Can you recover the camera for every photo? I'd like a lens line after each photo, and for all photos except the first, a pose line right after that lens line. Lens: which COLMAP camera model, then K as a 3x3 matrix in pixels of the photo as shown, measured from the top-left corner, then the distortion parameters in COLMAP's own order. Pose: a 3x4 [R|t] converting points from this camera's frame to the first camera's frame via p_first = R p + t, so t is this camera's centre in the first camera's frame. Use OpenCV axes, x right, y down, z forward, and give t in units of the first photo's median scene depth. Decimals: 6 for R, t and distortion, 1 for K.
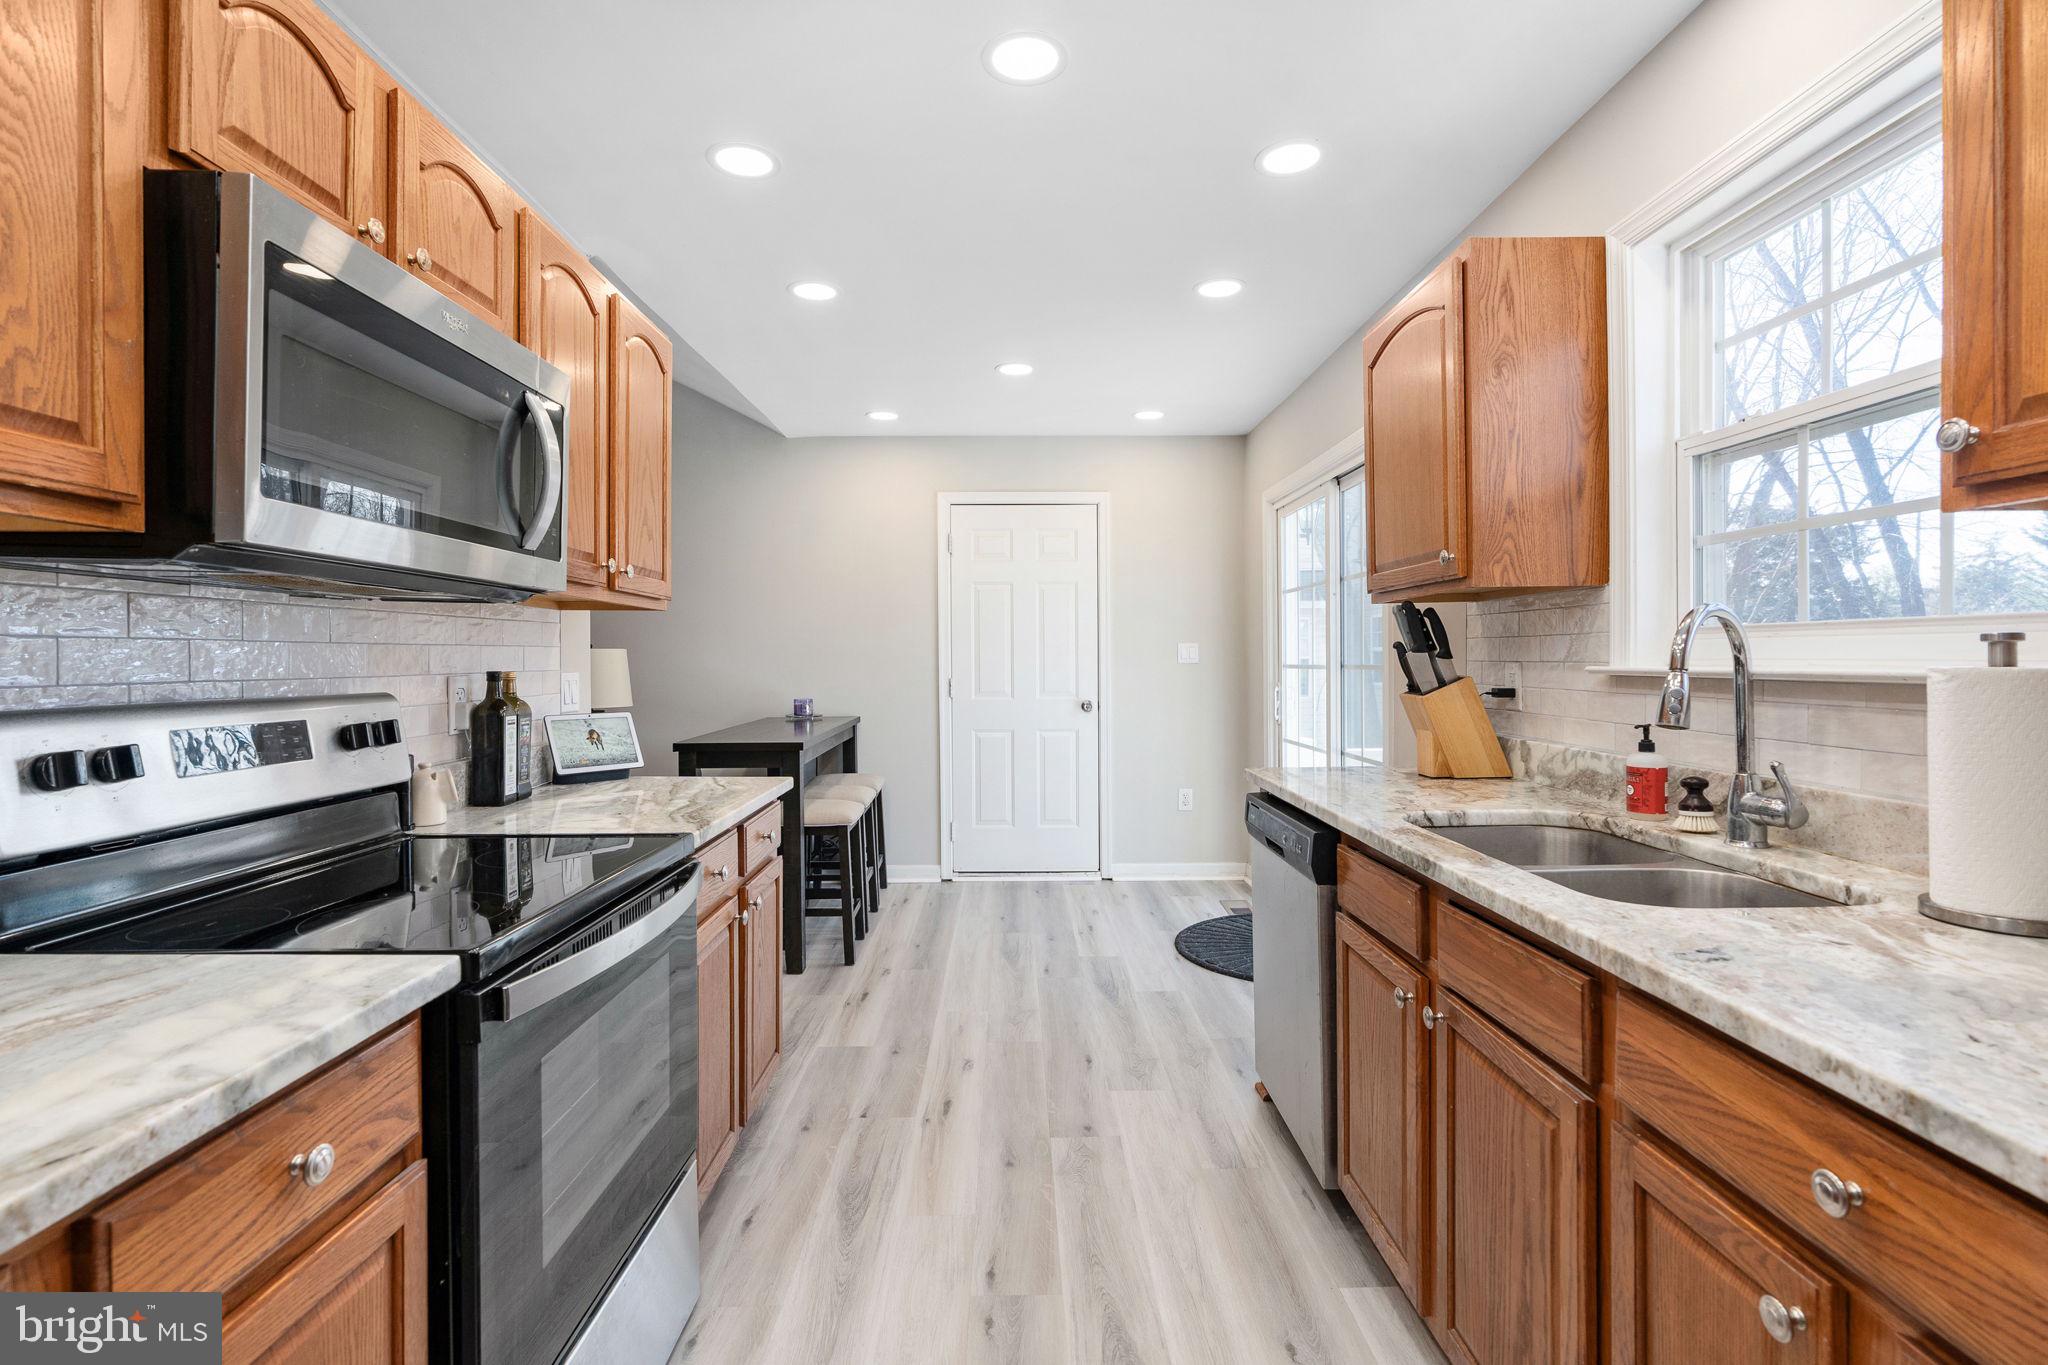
lens RADIAL K [[925.1, 0, 1030.0], [0, 925.1, 668.4], [0, 0, 1]] dist [-0.011769, 0.004852]
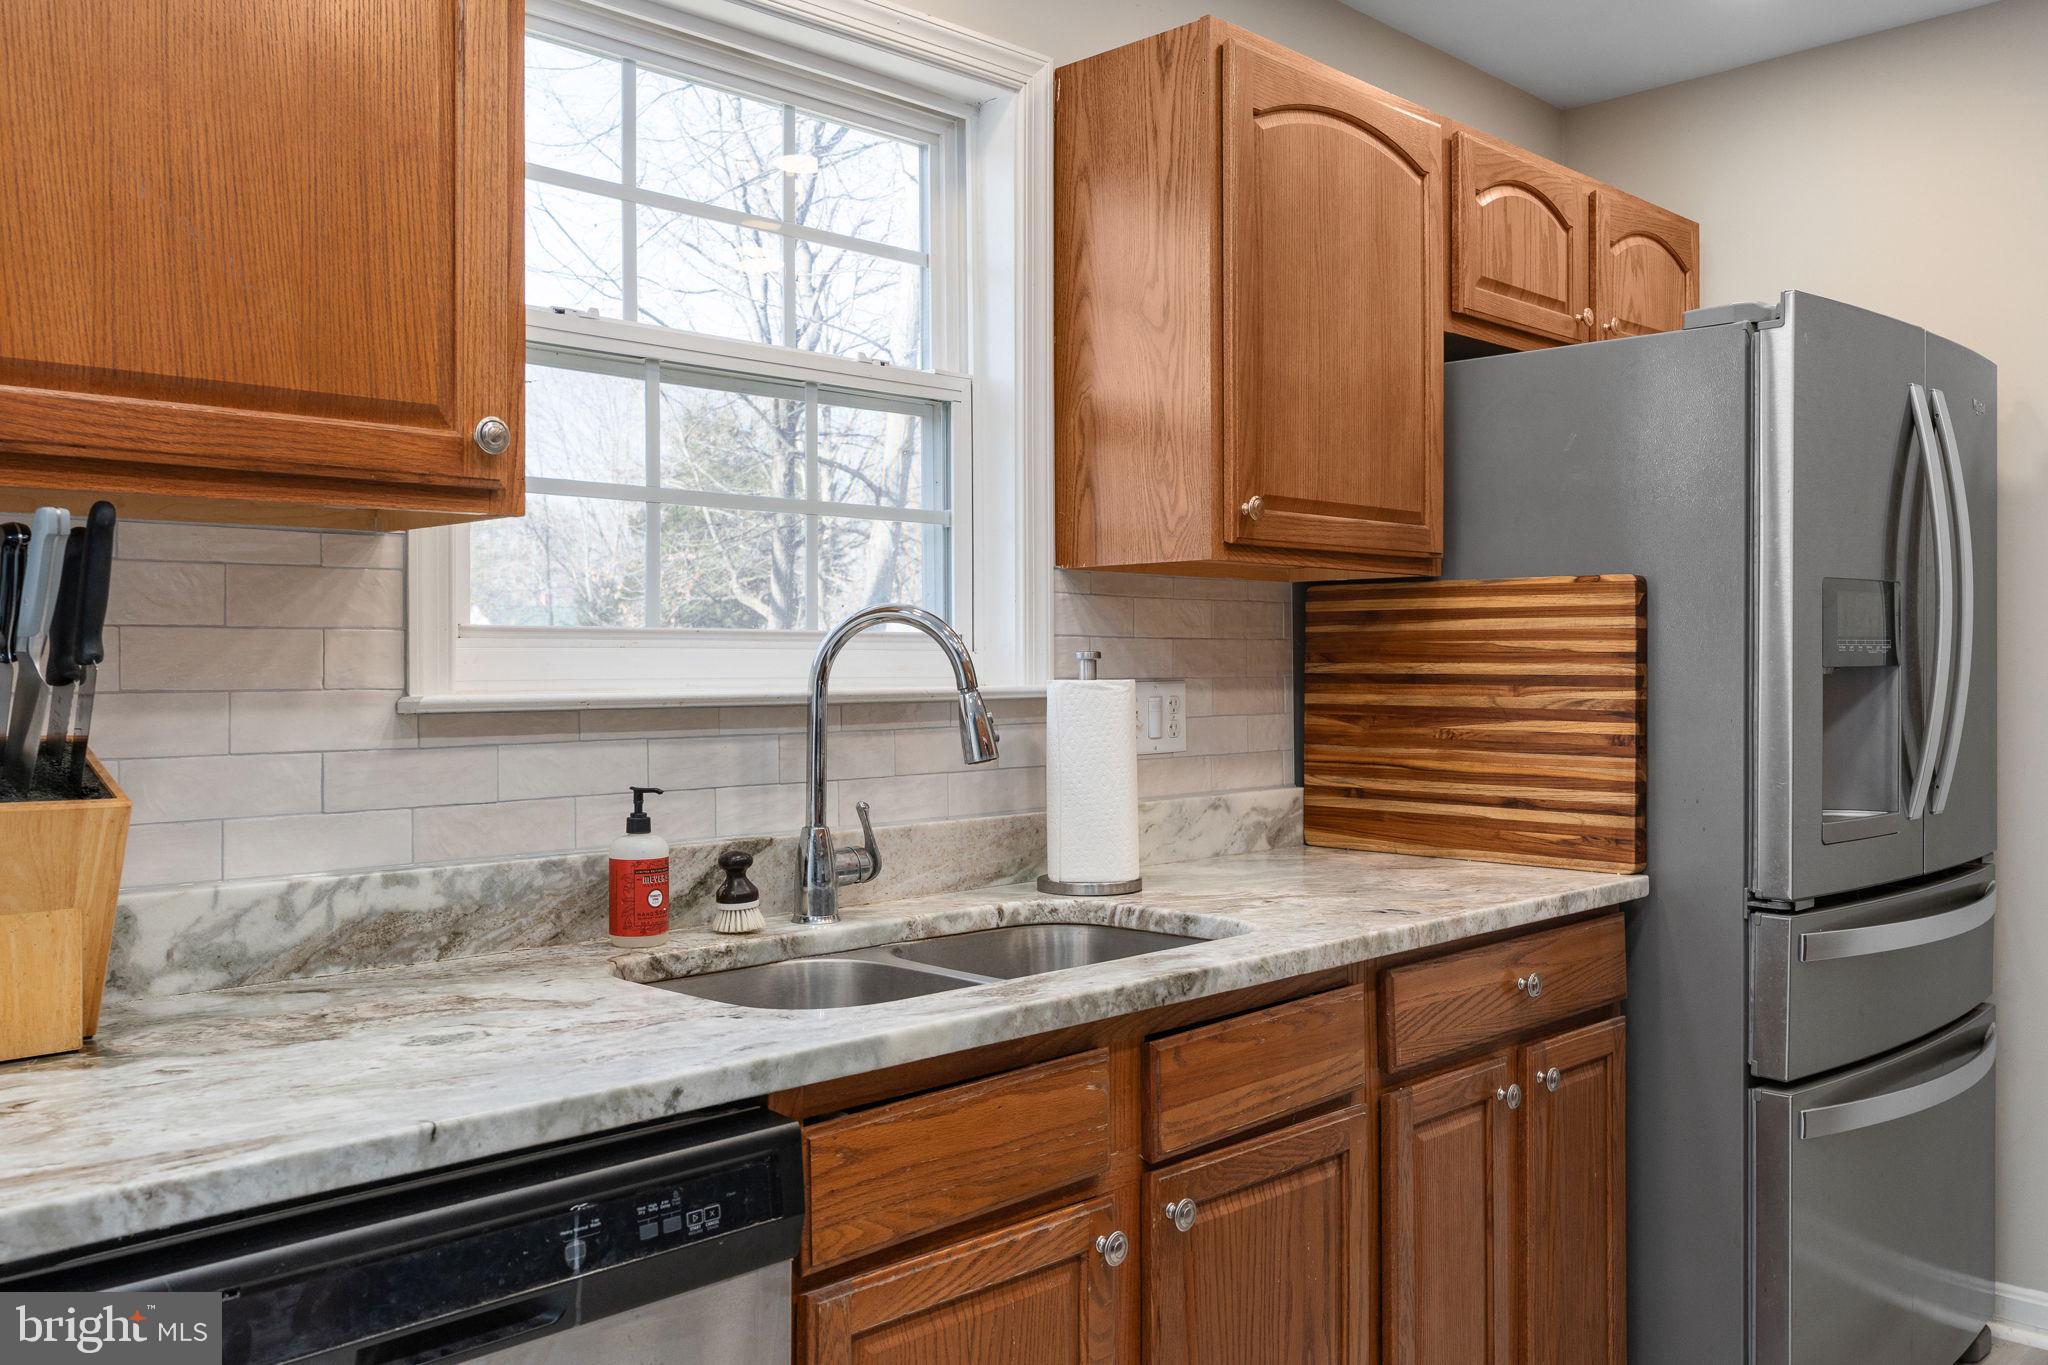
lens RADIAL K [[1722.4, 0, 1026.1], [0, 1722.4, 680.1], [0, 0, 1]] dist [0.055587, 0.002241]
pose [[-0.701052, 0.005322, 0.713090, -0.281629], [0.016271, 0.999831, 0.008534, -0.013067], [-0.712924, 0.017586, -0.701020, 1.449496]]
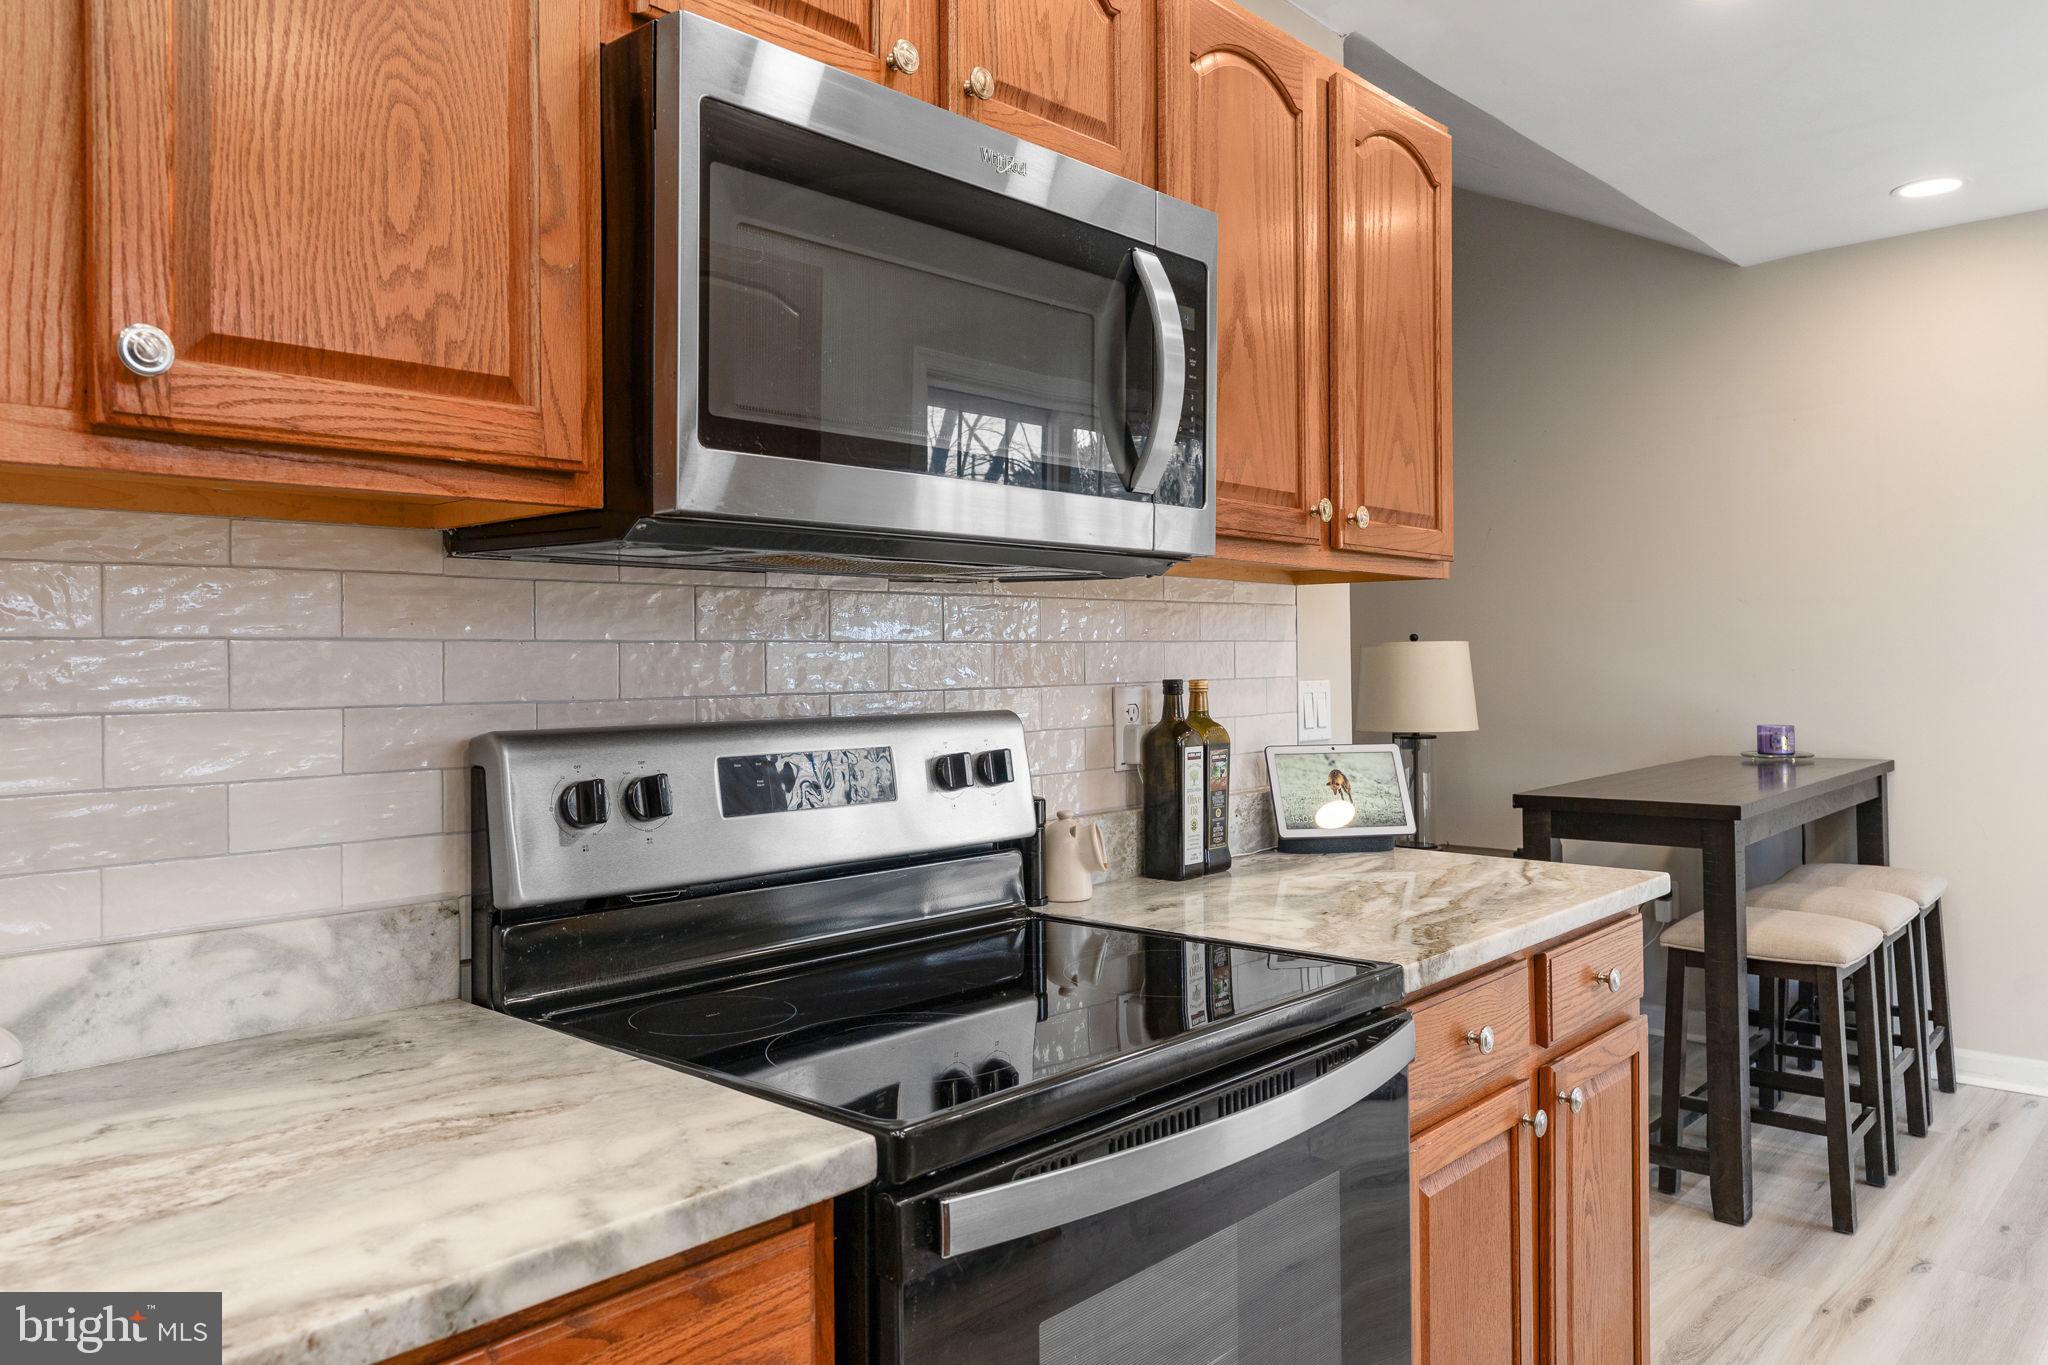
lens RADIAL K [[1436.0, 0, 1042.9], [0, 1436.0, 652.4], [0, 0, 1]] dist [-0.002382, 0.009101]
pose [[0.732086, -0.011390, -0.681117, 0.084044], [0.003665, 0.999912, -0.012782, -0.004565], [0.681202, 0.006861, 0.732063, 0.210879]]
